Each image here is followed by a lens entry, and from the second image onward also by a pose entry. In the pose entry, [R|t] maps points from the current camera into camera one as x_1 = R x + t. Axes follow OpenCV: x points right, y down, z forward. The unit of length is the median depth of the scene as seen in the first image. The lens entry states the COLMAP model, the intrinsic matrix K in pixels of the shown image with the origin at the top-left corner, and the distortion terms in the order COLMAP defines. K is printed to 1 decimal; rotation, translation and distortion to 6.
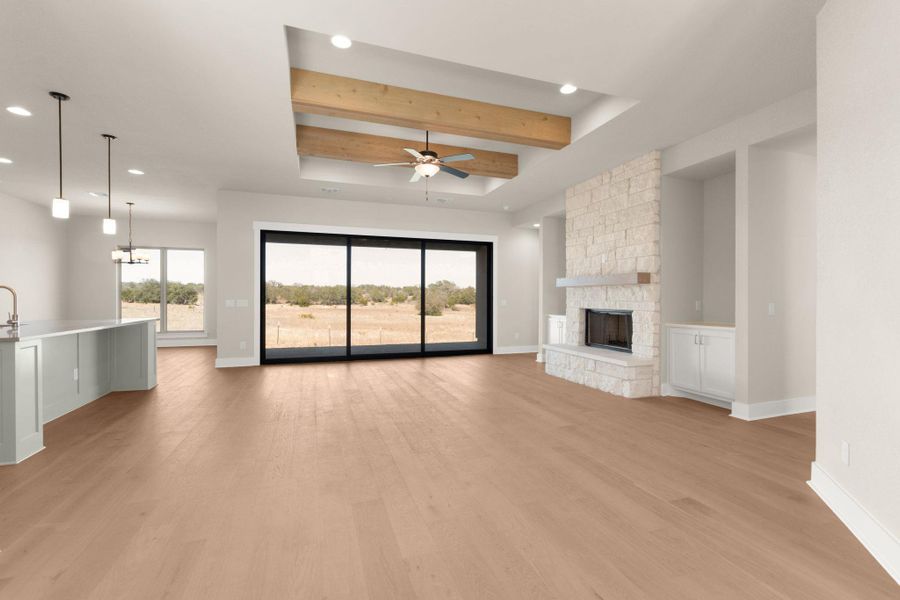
lens RADIAL K [[397.5, 0, 449.2], [0, 397.5, 297.9], [0, 0, 1]] dist [0.000113, -0.000415]
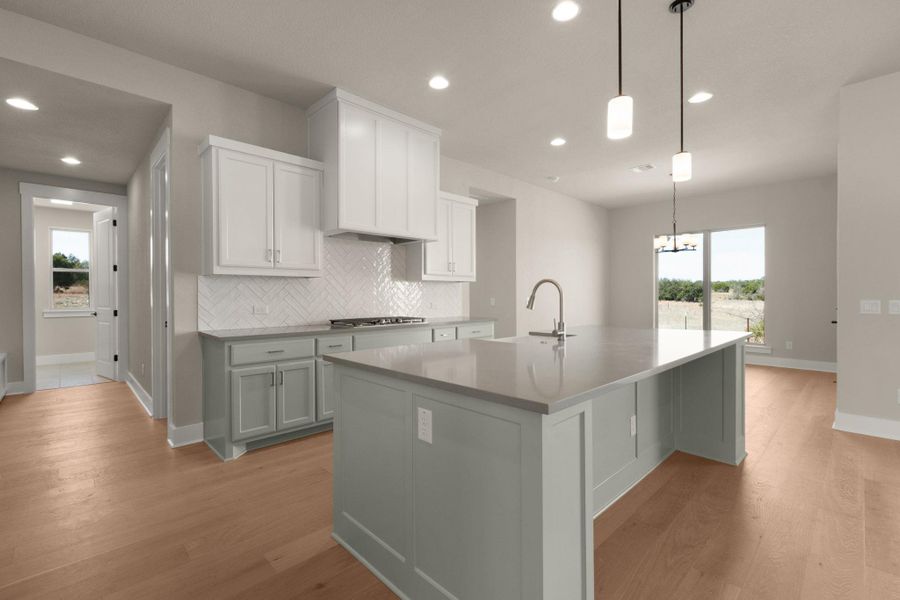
lens RADIAL K [[397.5, 0, 450.7], [0, 397.5, 297.3], [0, 0, 1]] dist [0.000113, -0.000415]
pose [[0.423120, 0.001956, -0.906072, -0.386236], [0.001900, 0.999994, 0.003046, -0.001258], [0.906072, -0.003011, 0.423113, 0.374535]]
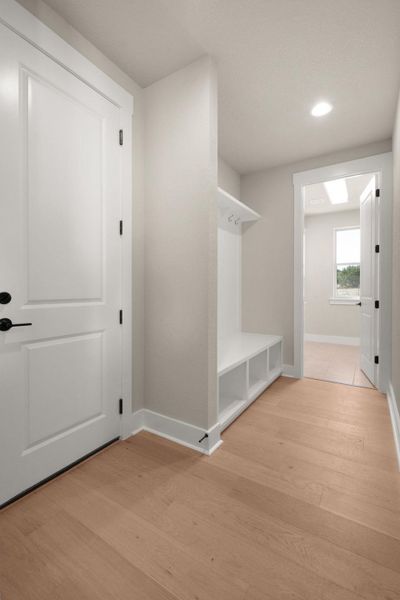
lens RADIAL K [[265.0, 0, 200.3], [0, 265.0, 290.6], [0, 0, 1]] dist [0.000113, -0.000415]
pose [[-0.783660, -0.005057, -0.621170, -1.034158], [-0.008888, 0.999956, 0.003073, 0.013626], [0.621127, 0.007929, -0.783670, 0.231958]]
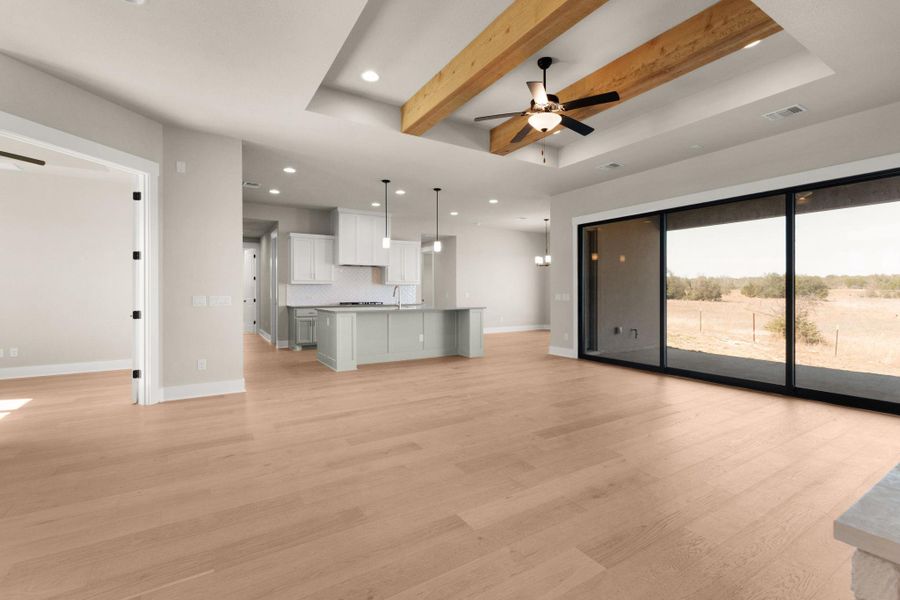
lens RADIAL K [[397.5, 0, 449.6], [0, 397.5, 290.5], [0, 0, 1]] dist [0.000113, -0.000415]
pose [[0.220045, -0.005798, -0.975472, 0.536219], [0.000740, 0.999983, -0.005776, 0.001266], [0.975489, 0.000549, 0.220046, 0.556013]]
